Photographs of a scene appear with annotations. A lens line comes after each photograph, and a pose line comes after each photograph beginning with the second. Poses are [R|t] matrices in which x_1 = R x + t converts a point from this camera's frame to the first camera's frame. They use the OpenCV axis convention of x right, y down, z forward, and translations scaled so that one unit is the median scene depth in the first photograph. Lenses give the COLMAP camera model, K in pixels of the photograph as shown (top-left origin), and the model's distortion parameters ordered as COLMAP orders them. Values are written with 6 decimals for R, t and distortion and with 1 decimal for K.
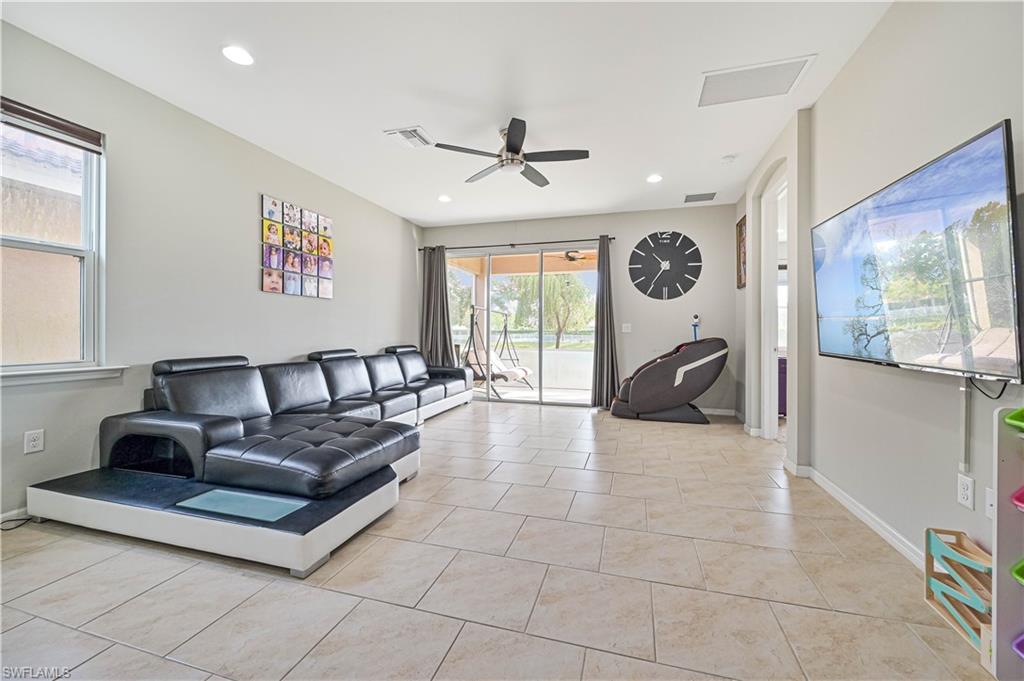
lens RADIAL K [[403.5, 0, 519.7], [0, 403.5, 332.1], [0, 0, 1]] dist [-0.001951, -0.000113]
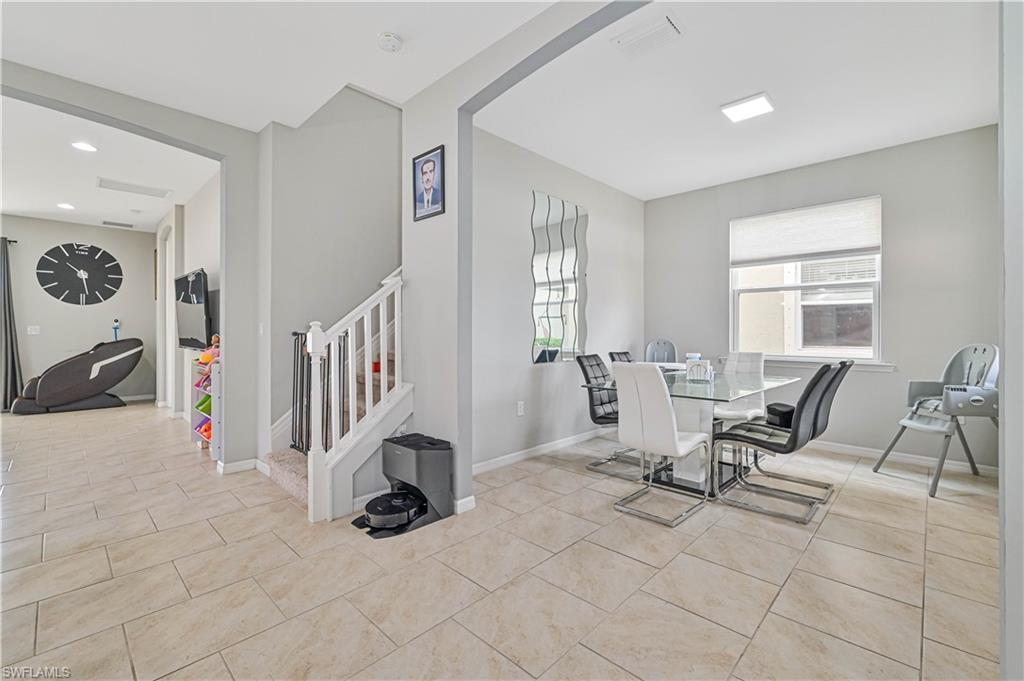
lens RADIAL K [[436.1, 0, 518.4], [0, 436.1, 330.3], [0, 0, 1]] dist [0.003676, -0.003606]
pose [[0.460528, -0.000902, 0.887645, -0.183368], [0.000302, 1.000000, 0.000860, -0.011995], [-0.887645, -0.000128, 0.460528, -0.737531]]
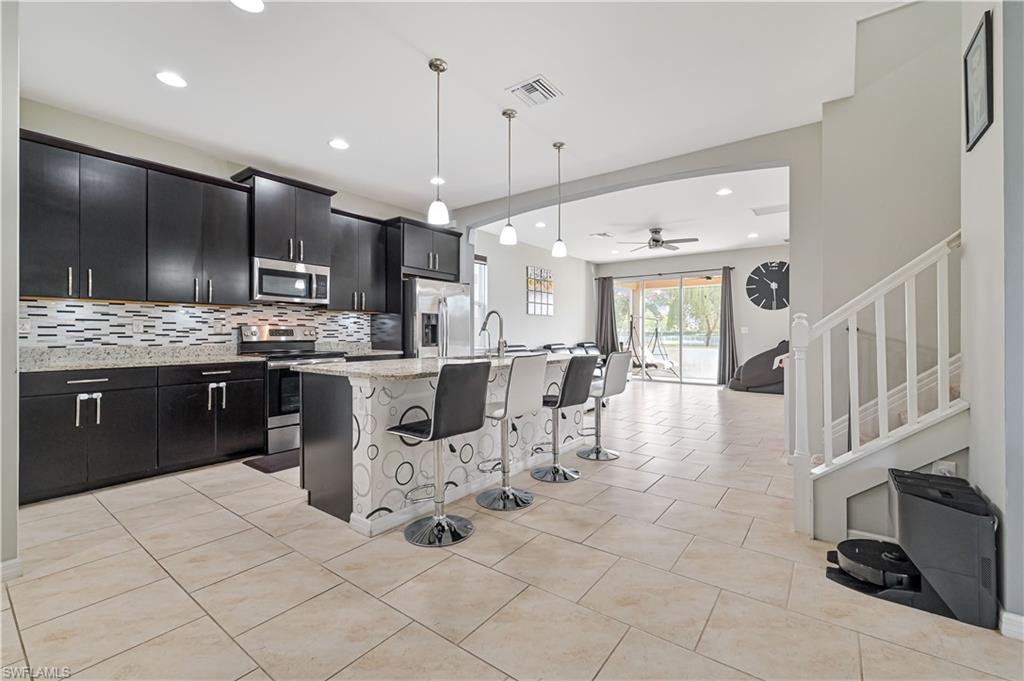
lens RADIAL K [[436.1, 0, 518.4], [0, 436.1, 331.4], [0, 0, 1]] dist [0.003676, -0.003606]
pose [[0.937610, -0.005182, -0.347651, 0.063126], [0.003125, 0.999974, -0.006478, 0.000586], [0.347676, 0.004987, 0.937601, -0.845264]]
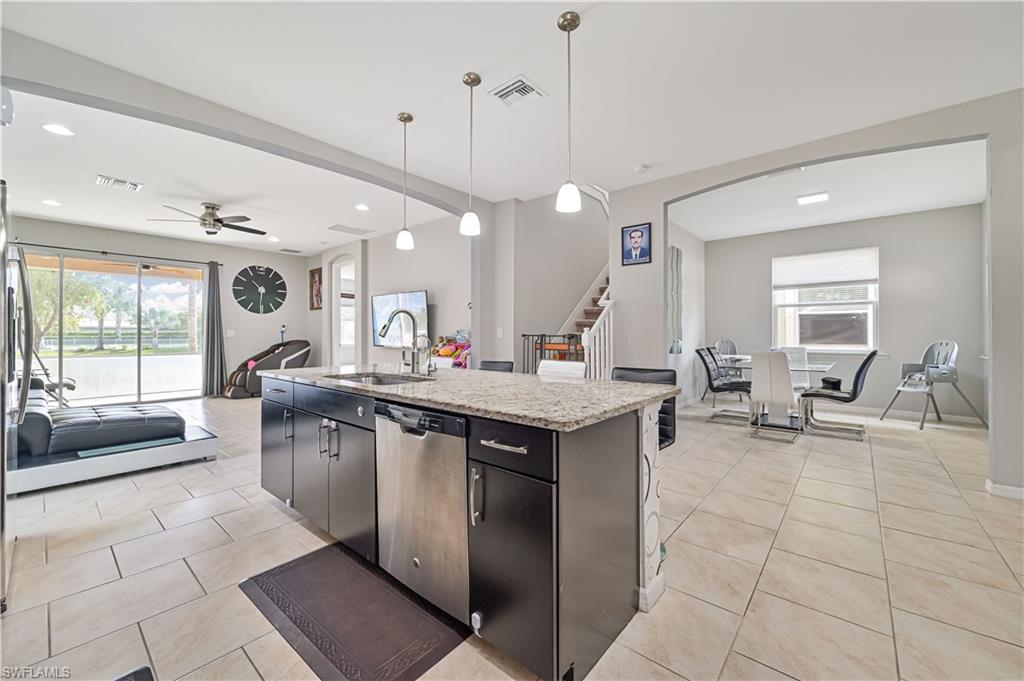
lens RADIAL K [[403.5, 0, 515.4], [0, 403.5, 332.3], [0, 0, 1]] dist [-0.001951, -0.000113]
pose [[0.407177, 0.001135, 0.913349, -0.669486], [0.002206, 0.999995, -0.002226, -0.011496], [-0.913347, 0.002921, 0.407173, -0.466525]]
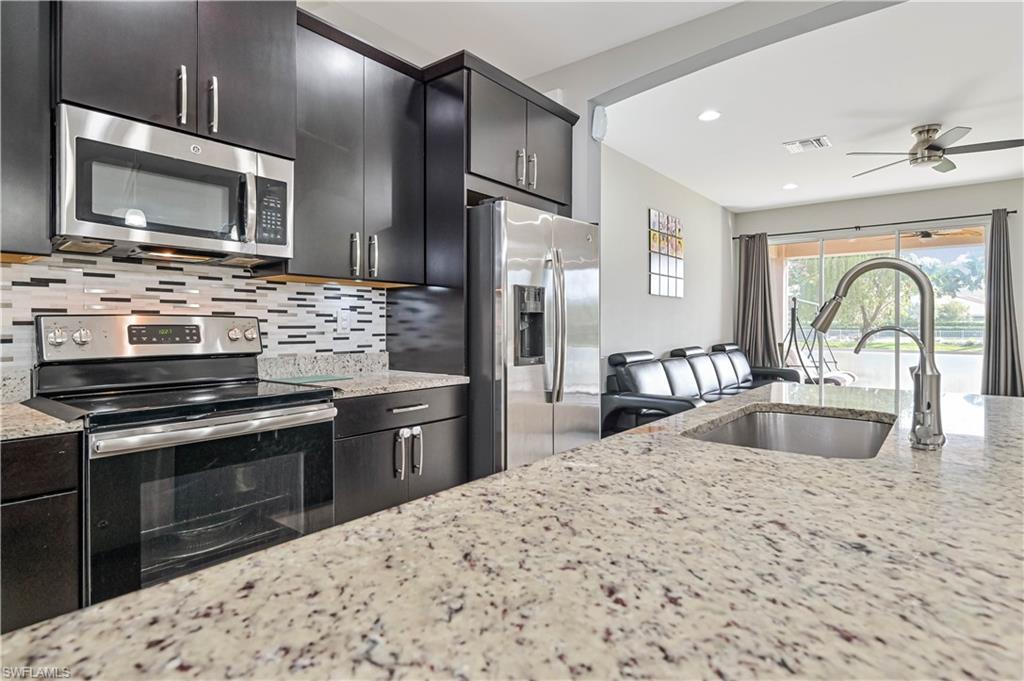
lens RADIAL K [[546.3, 0, 517.5], [0, 546.3, 321.9], [0, 0, 1]] dist [-0.001057, 0.001122]
pose [[0.925896, -0.004903, -0.377747, -0.318321], [0.002315, 0.999971, -0.007305, -0.010520], [0.377772, 0.005889, 0.925880, -0.437122]]
